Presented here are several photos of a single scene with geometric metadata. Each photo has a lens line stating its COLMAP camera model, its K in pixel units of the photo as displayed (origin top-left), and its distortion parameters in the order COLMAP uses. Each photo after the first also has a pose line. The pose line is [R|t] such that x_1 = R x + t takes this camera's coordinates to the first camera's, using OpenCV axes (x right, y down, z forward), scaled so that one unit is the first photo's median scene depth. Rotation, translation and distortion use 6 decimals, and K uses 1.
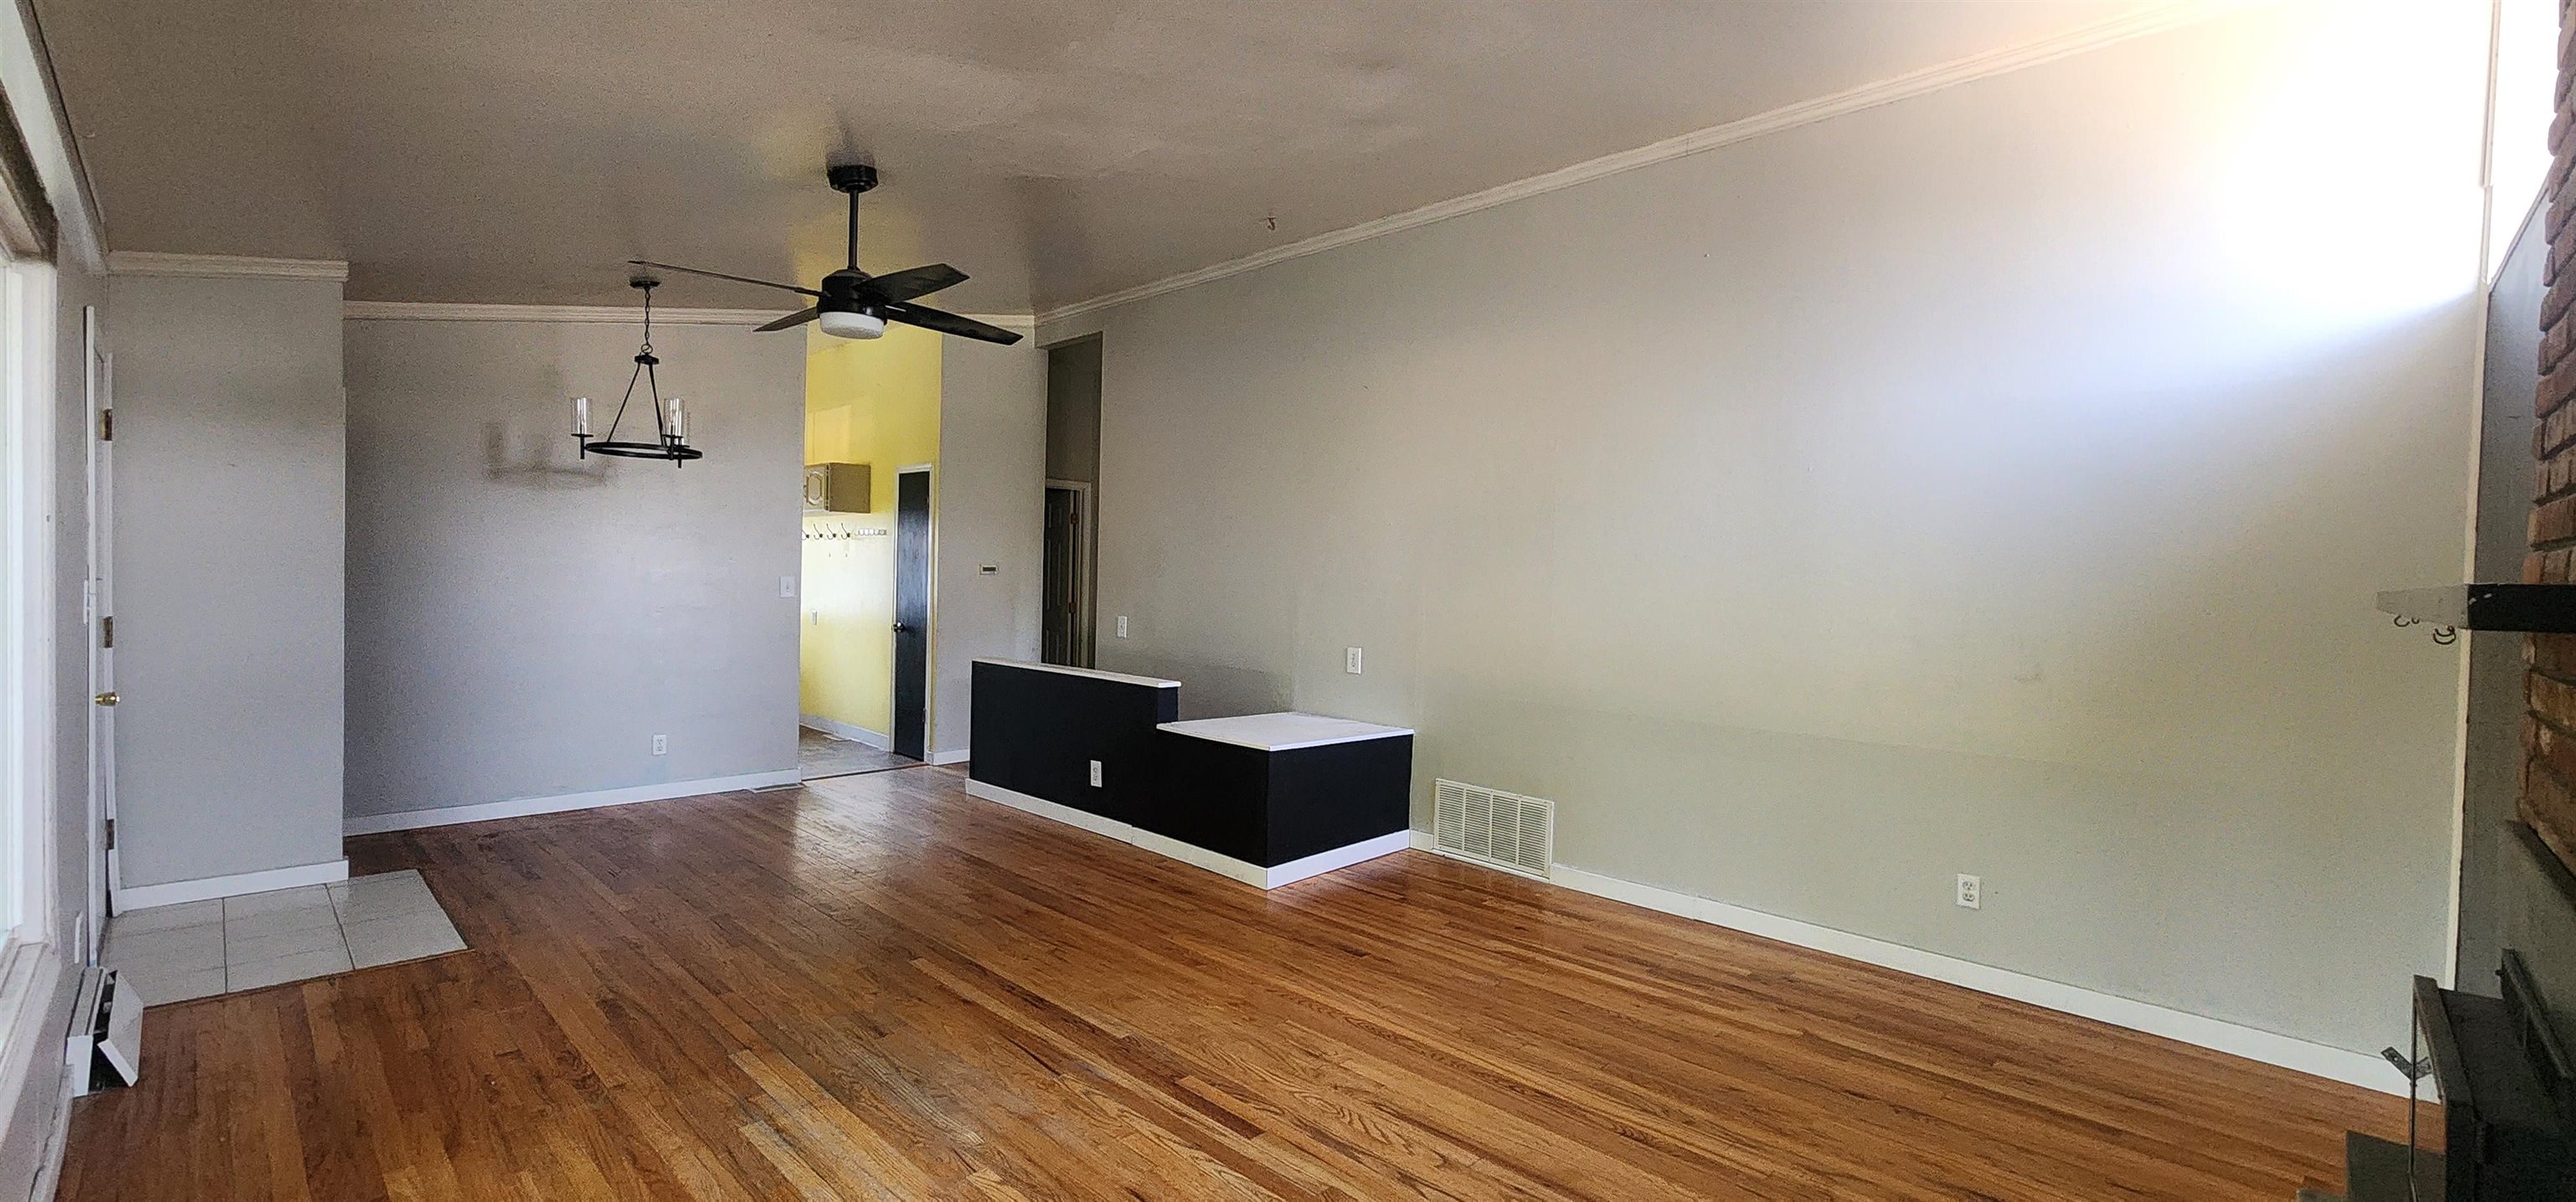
lens RADIAL K [[1064.7, 0, 1279.9], [0, 1064.7, 597.6], [0, 0, 1]] dist [0.004110, -0.000177]
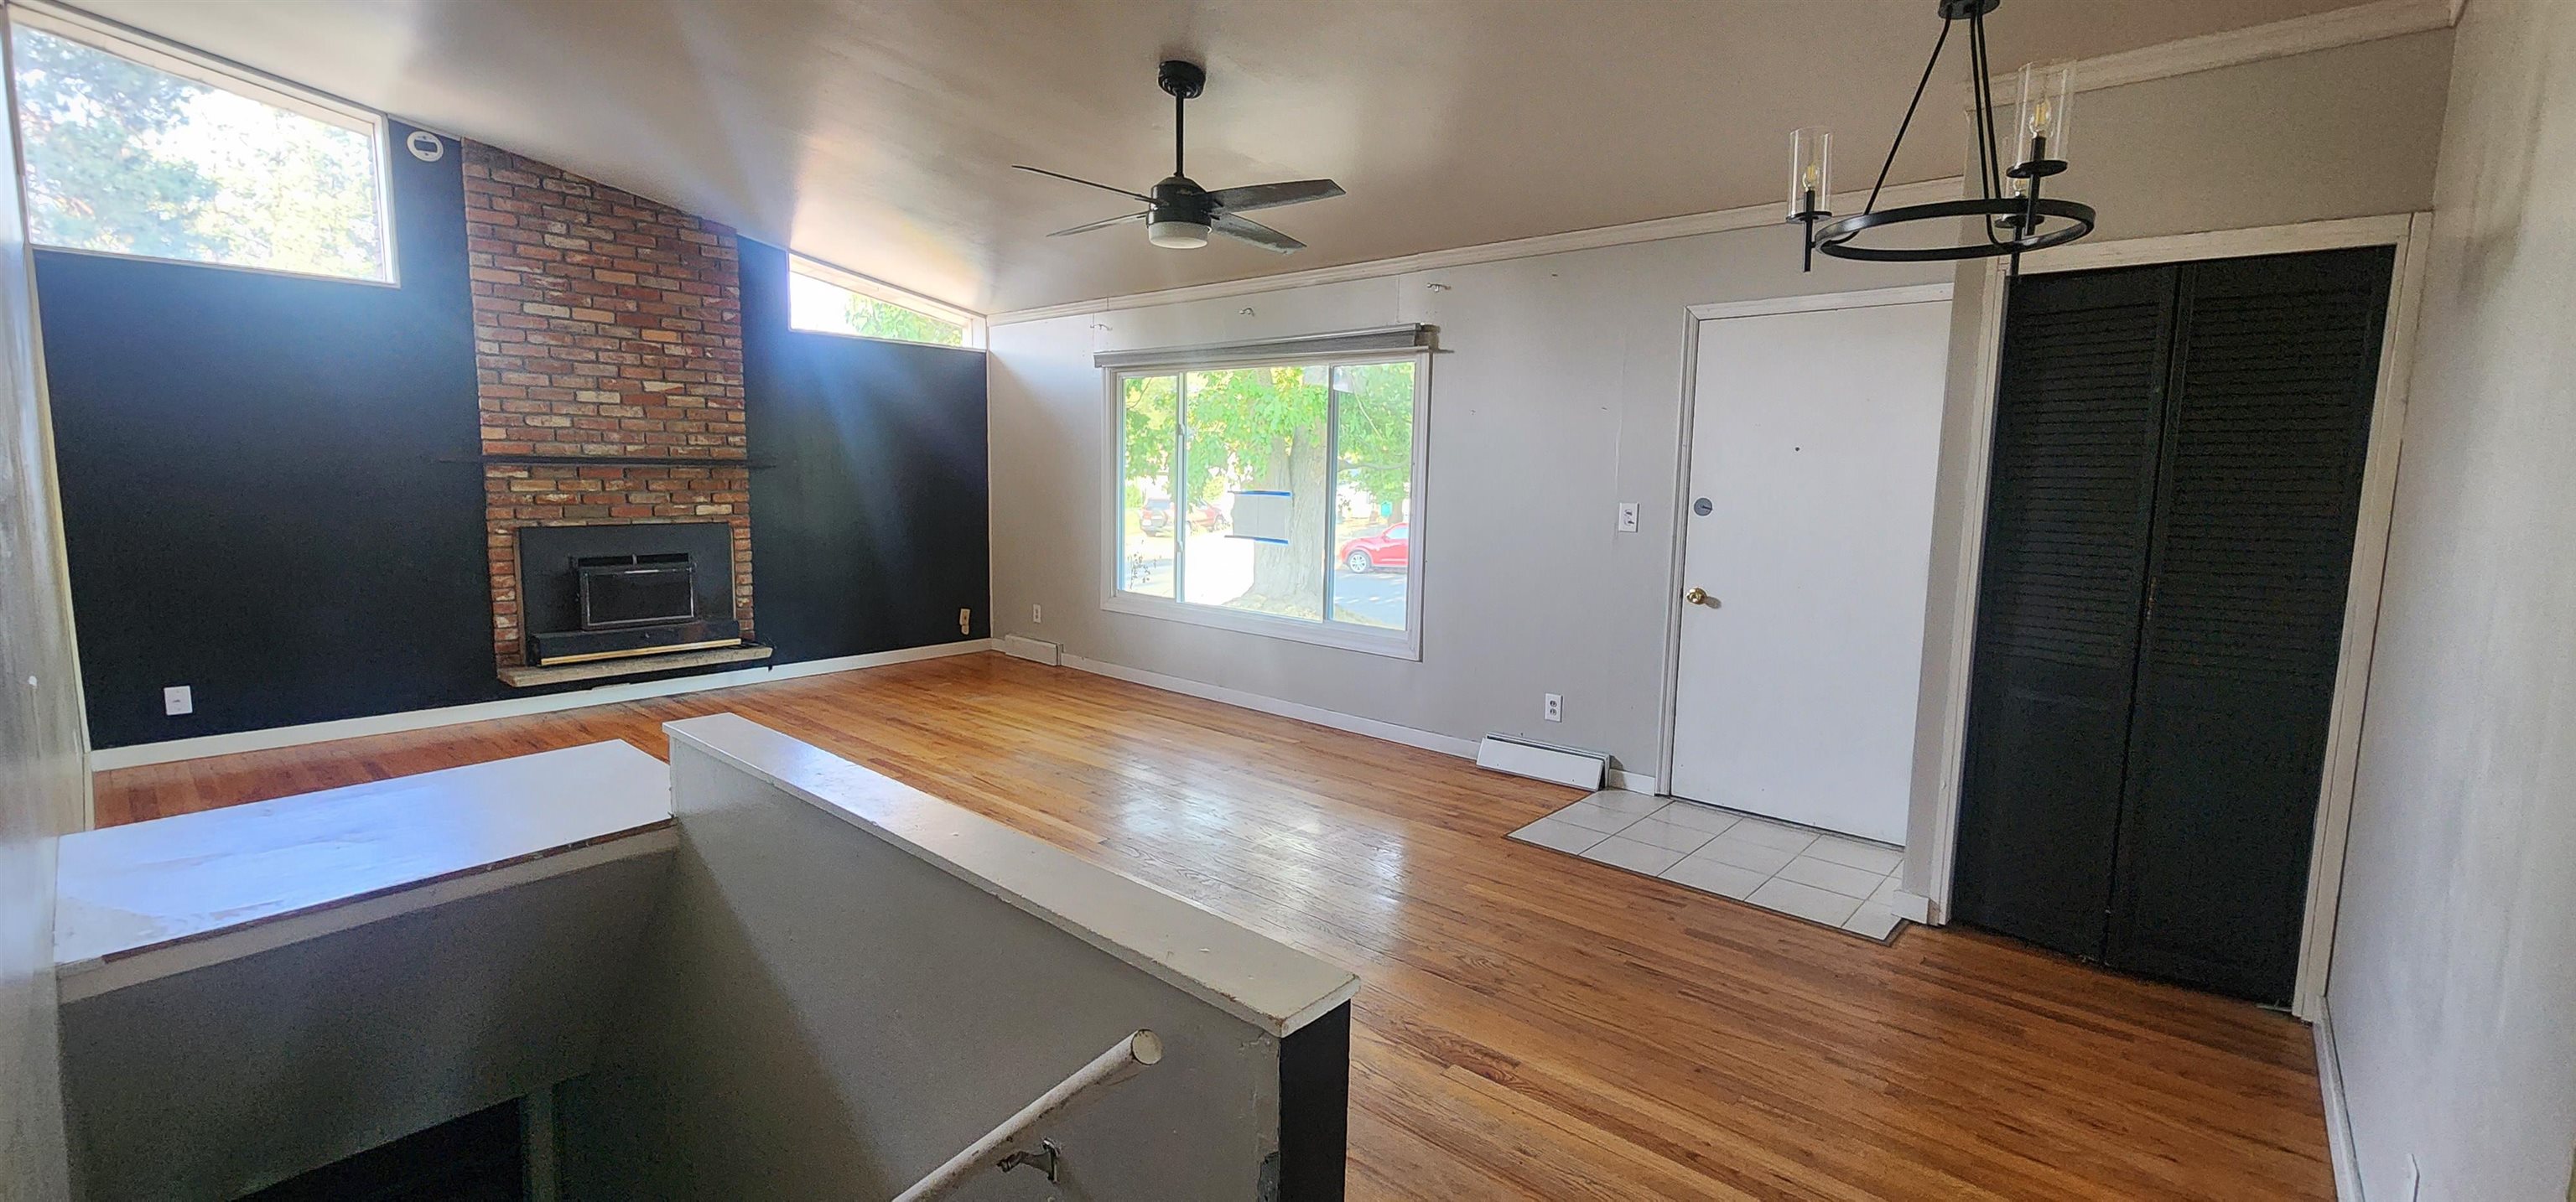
lens RADIAL K [[1064.7, 0, 1299.4], [0, 1064.7, 604.8], [0, 0, 1]] dist [0.004110, -0.000177]
pose [[-0.996952, -0.027428, -0.073038, -0.580768], [-0.038354, 0.987532, 0.152674, -0.087123], [0.067940, 0.155009, -0.985574, 2.610207]]
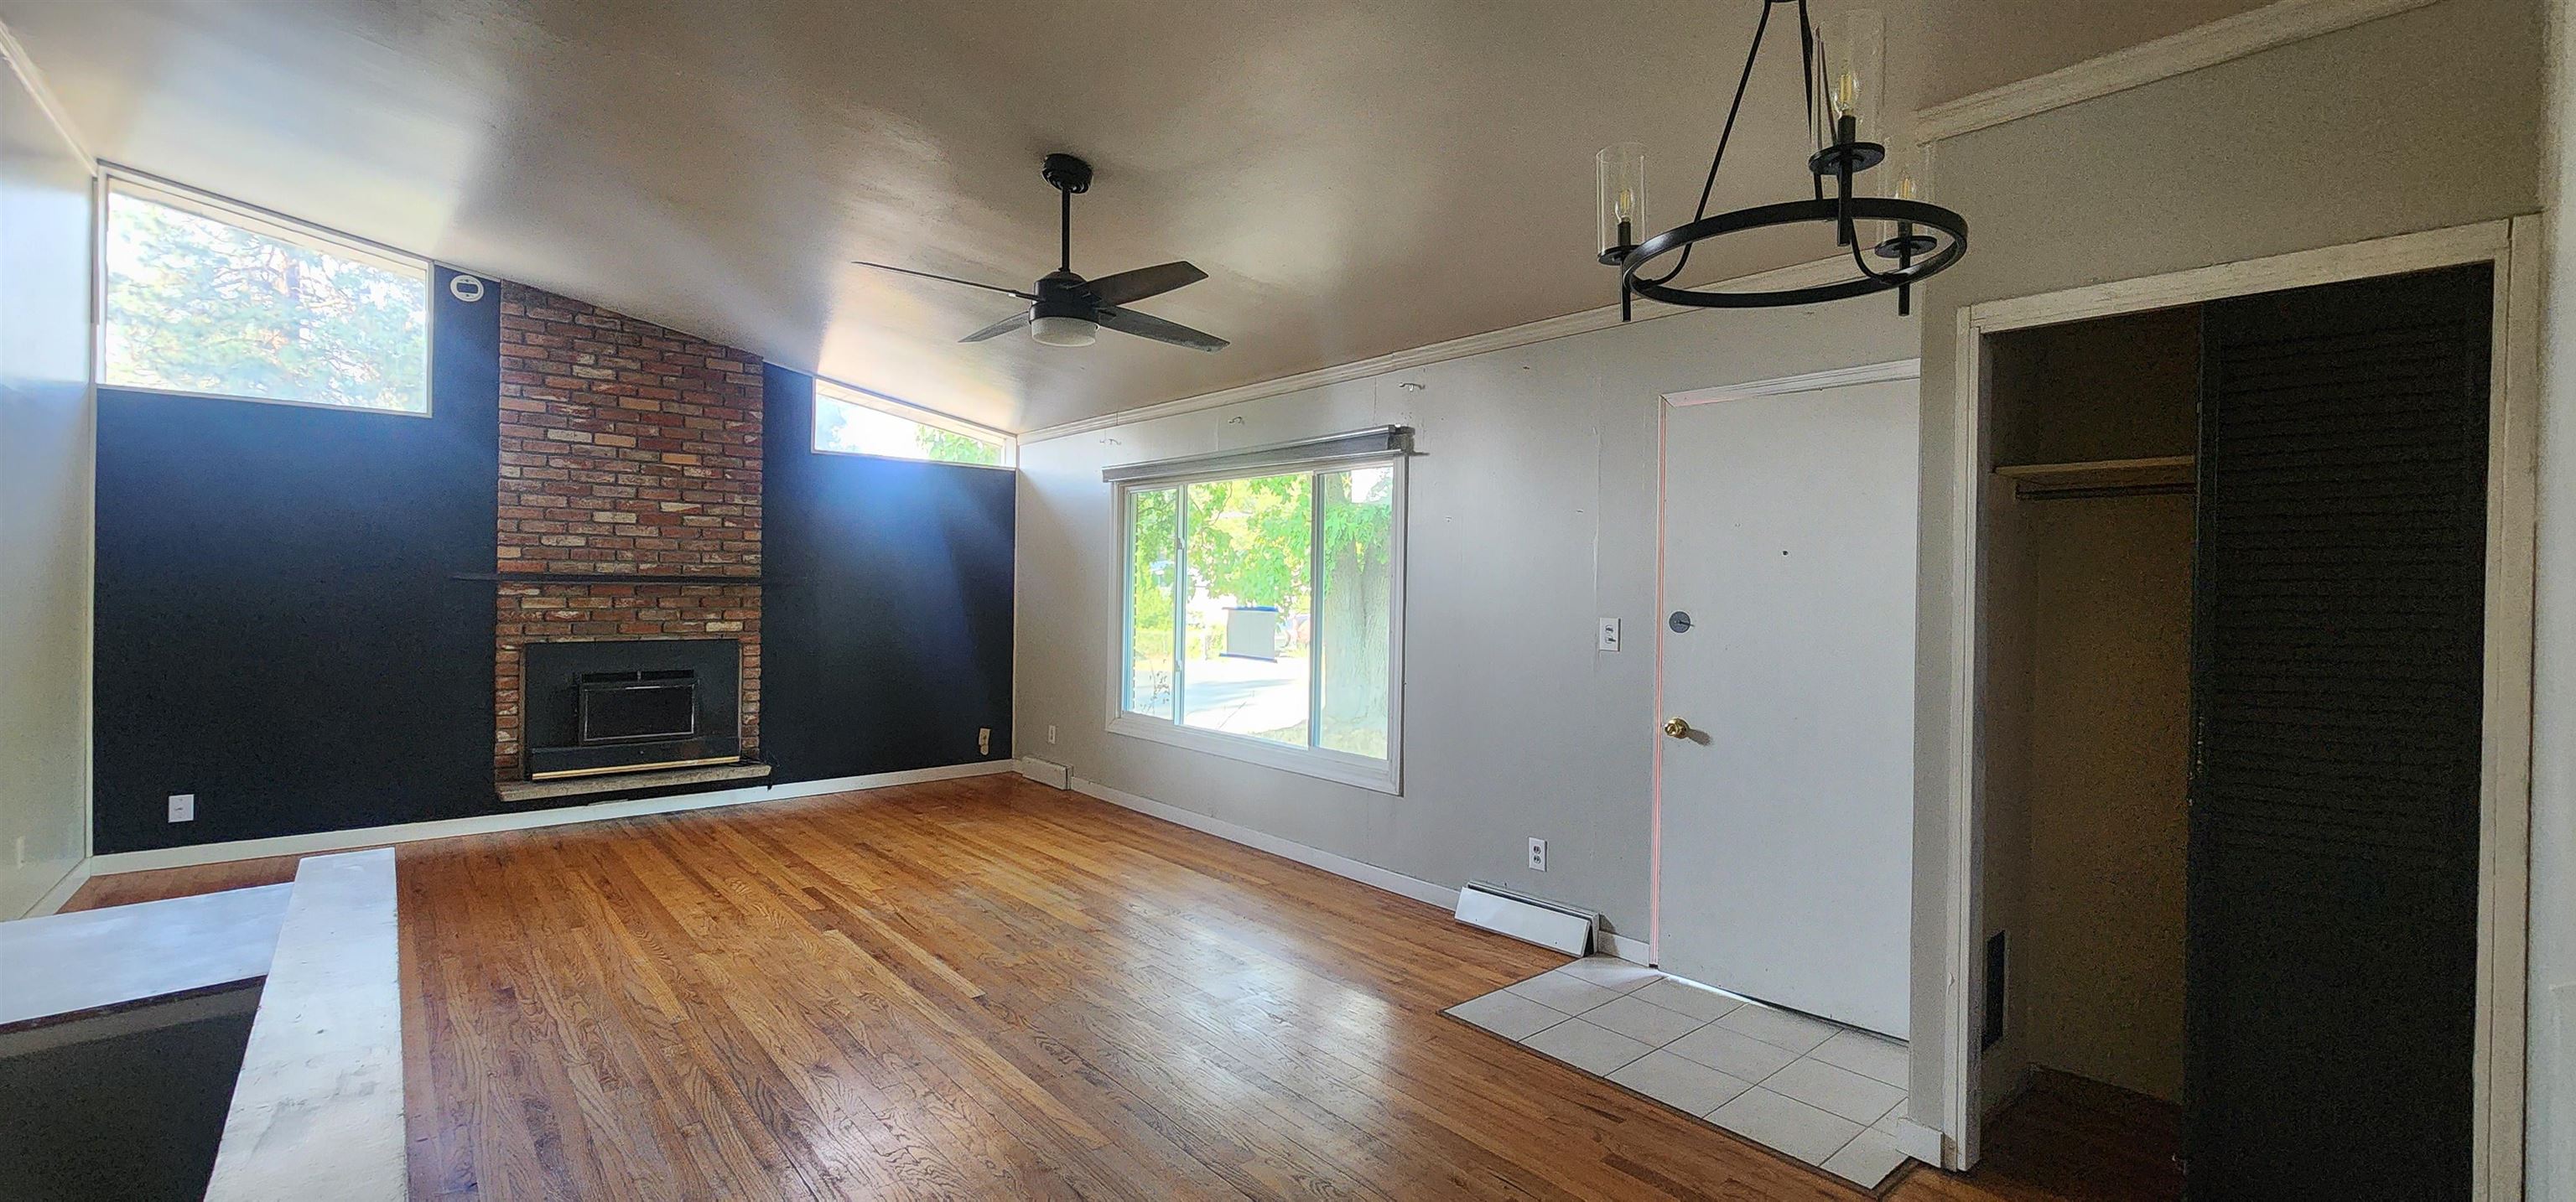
lens RADIAL K [[1064.7, 0, 1303.3], [0, 1064.7, 606.5], [0, 0, 1]] dist [0.004110, -0.000177]
pose [[-0.997057, -0.033453, 0.068981, -0.880154], [-0.030314, 0.998479, 0.046058, -0.079803], [-0.070416, 0.043832, -0.996554, 2.457398]]
